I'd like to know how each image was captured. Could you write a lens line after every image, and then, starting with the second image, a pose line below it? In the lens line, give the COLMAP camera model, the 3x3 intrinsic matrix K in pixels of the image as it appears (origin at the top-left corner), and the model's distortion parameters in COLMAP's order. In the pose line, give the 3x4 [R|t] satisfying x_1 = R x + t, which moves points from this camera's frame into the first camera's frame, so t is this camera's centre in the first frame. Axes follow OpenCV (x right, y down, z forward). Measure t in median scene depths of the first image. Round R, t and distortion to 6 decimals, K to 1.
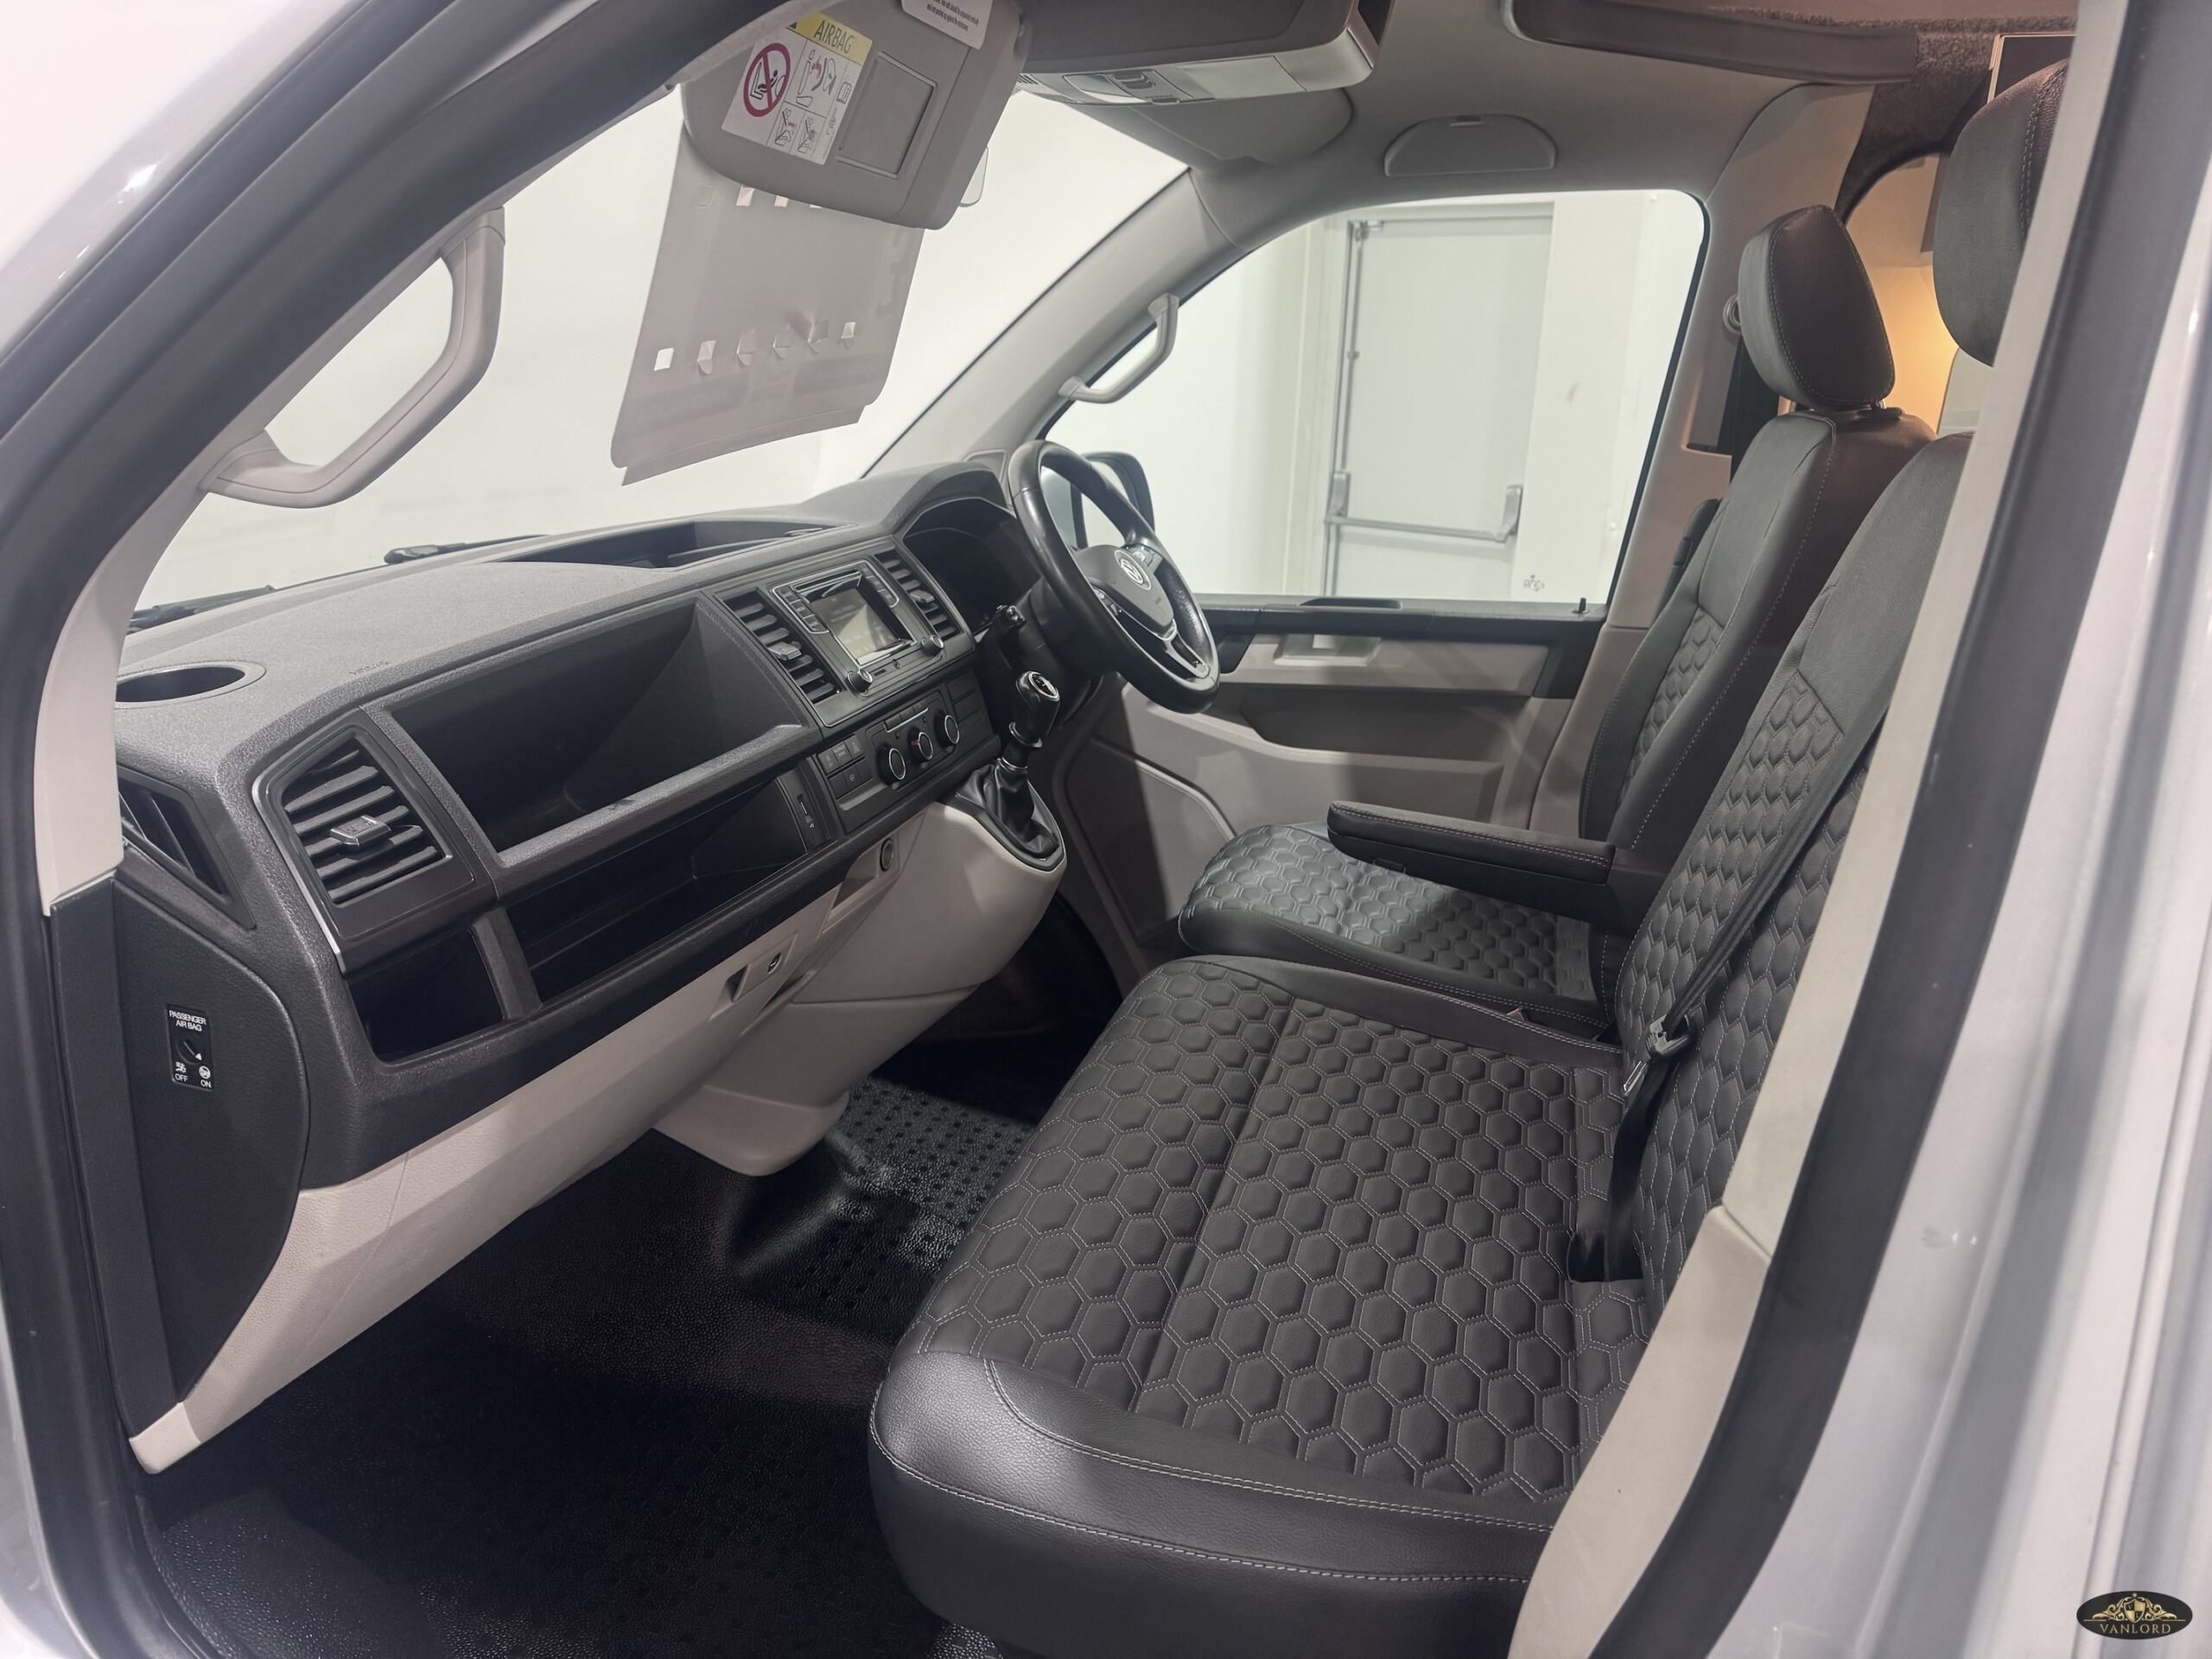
lens RADIAL K [[1545.7, 0, 1106.0], [0, 1545.7, 829.5], [0, 0, 1]] dist [0.076933, -0.130839]
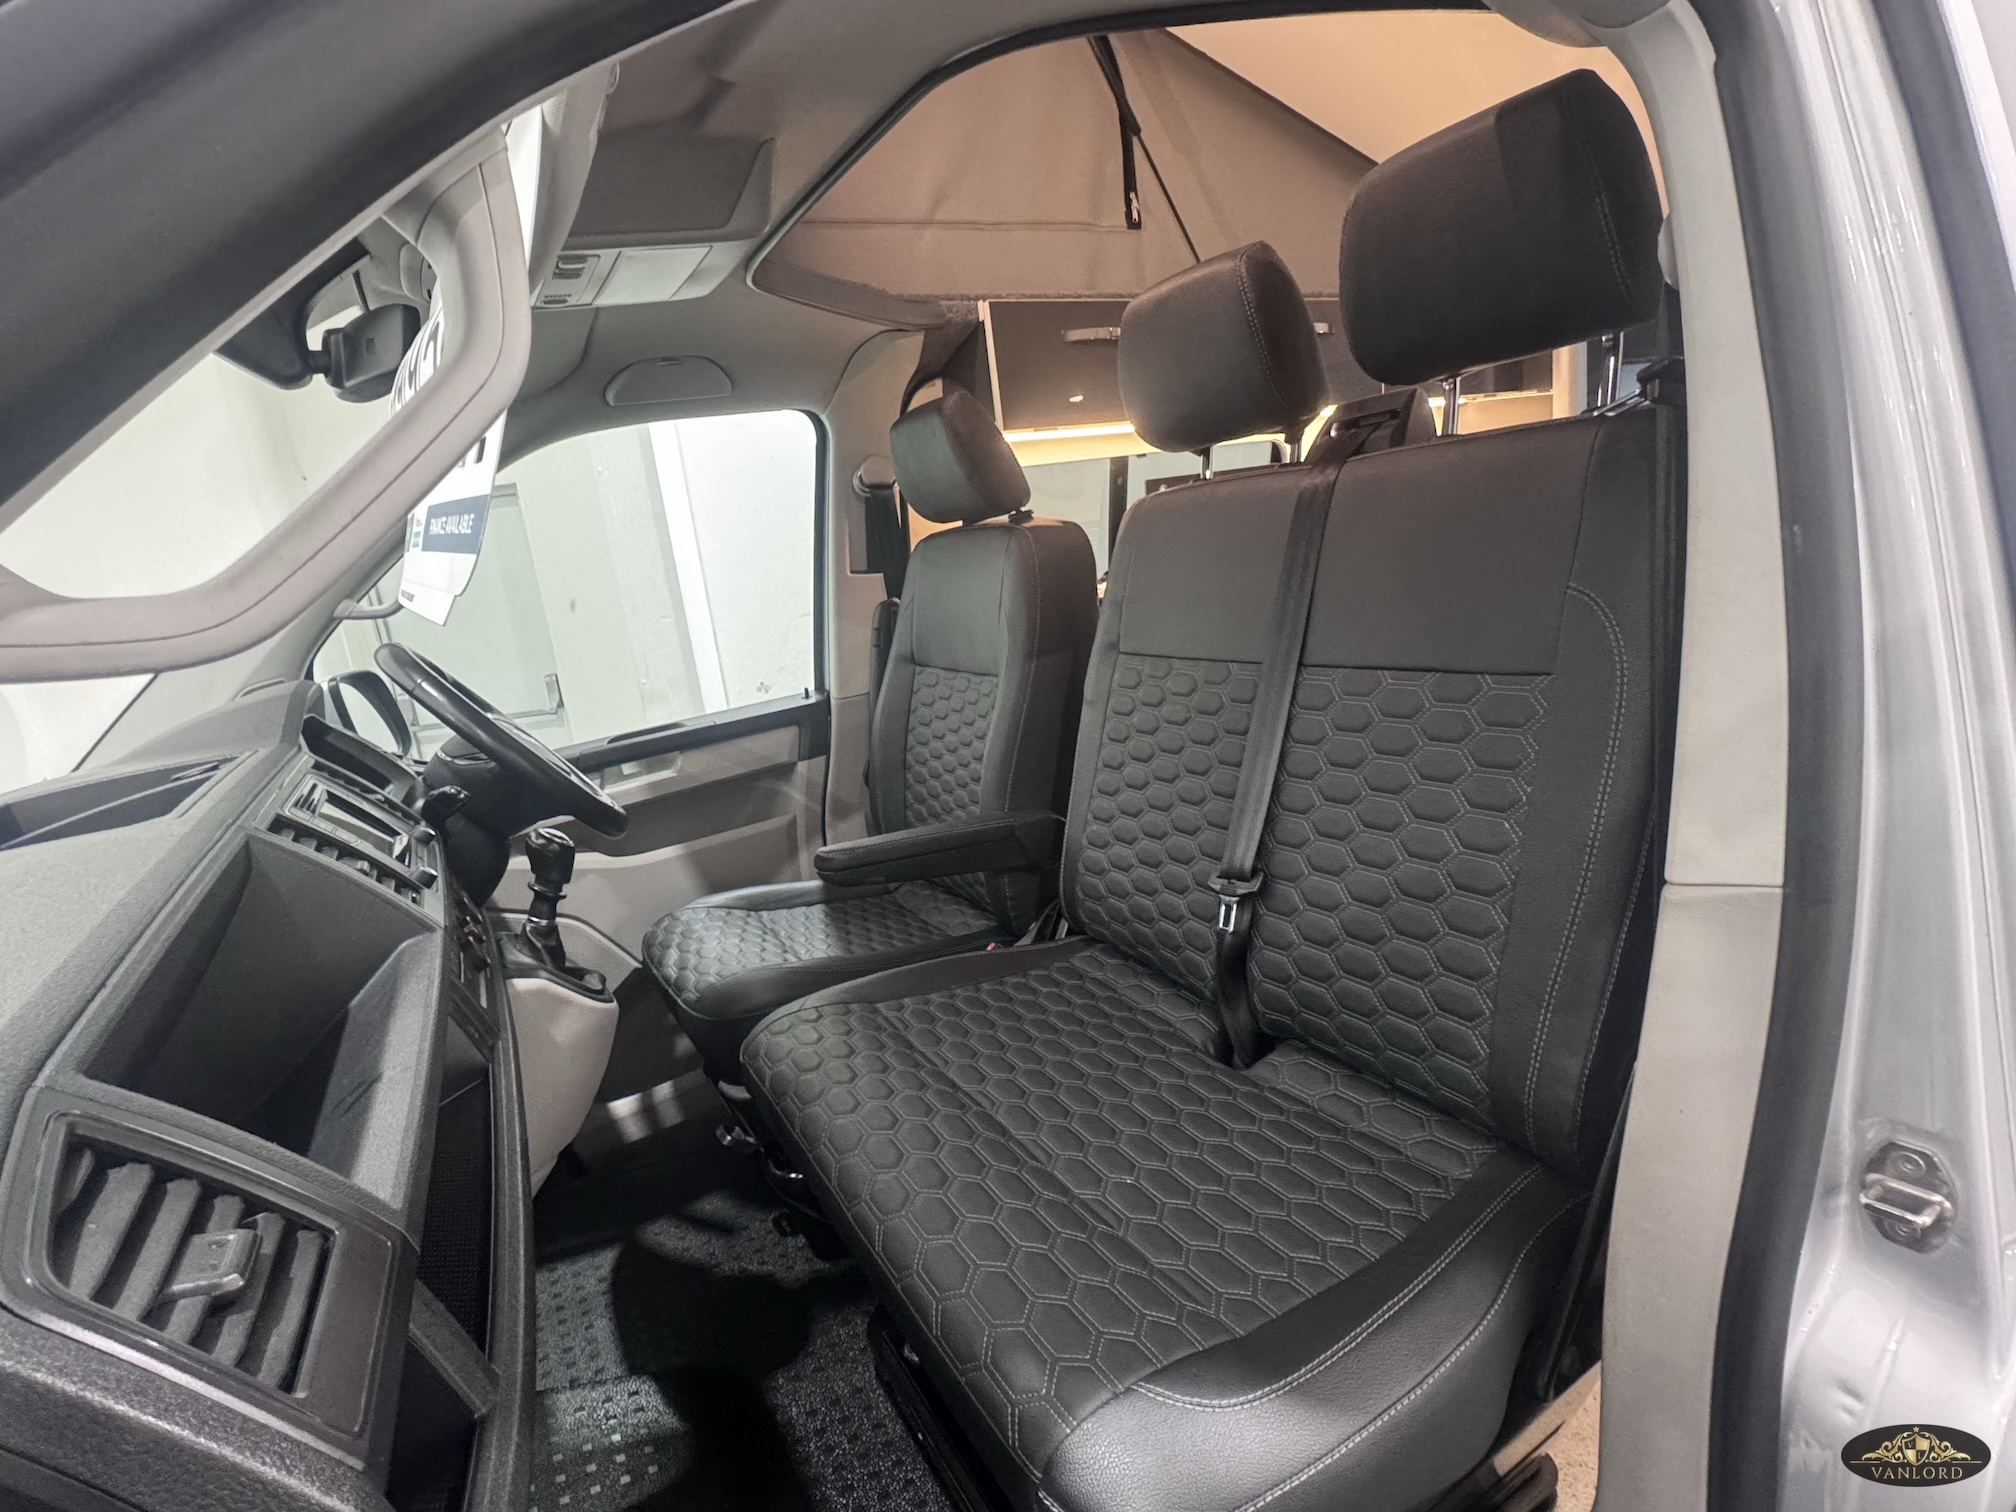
lens RADIAL K [[992.0, 0, 1008.0], [0, 992.0, 756.0], [0, 0, 1]] dist [0.001047, 0.000060]
pose [[0.698400, -0.262495, 0.665833, -0.191447], [0.346423, 0.938056, 0.006448, -0.030577], [-0.626282, 0.226157, 0.746073, 0.211954]]
